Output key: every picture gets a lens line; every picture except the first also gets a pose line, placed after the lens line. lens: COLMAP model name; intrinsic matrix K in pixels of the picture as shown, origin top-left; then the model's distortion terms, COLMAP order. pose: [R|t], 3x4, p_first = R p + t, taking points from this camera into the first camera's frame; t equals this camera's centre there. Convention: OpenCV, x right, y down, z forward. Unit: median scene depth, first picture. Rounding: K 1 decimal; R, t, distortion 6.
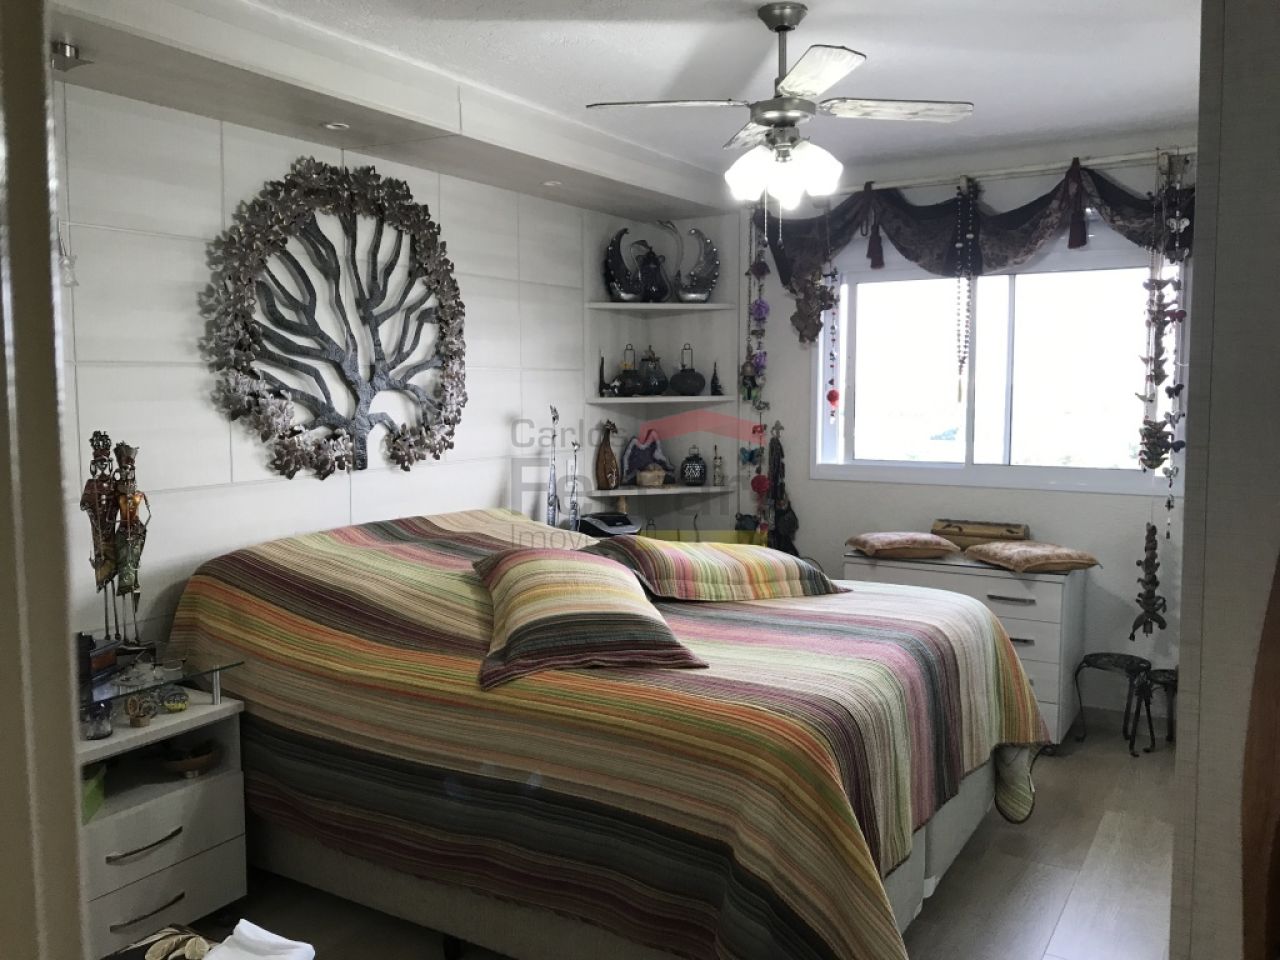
lens RADIAL K [[1051.8, 0, 638.9], [0, 1051.8, 476.9], [0, 0, 1]] dist [0.006176, -0.026673]
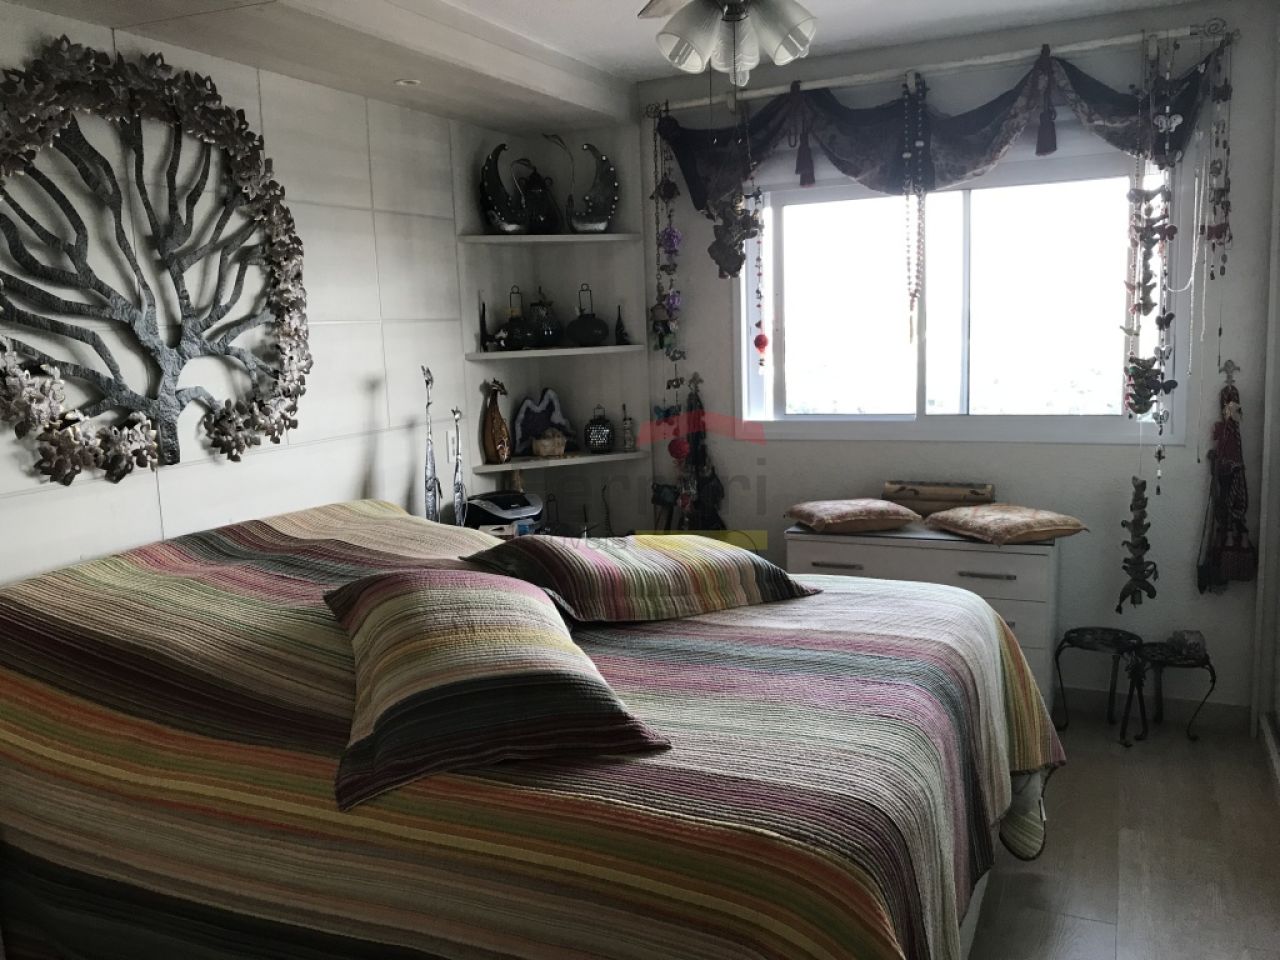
lens RADIAL K [[1051.8, 0, 640.8], [0, 1051.8, 481.5], [0, 0, 1]] dist [0.006176, -0.026673]
pose [[0.992403, -0.050835, 0.112038, -0.014055], [0.044210, 0.997168, 0.060844, -0.023405], [-0.114813, -0.055428, 0.991839, 0.195269]]
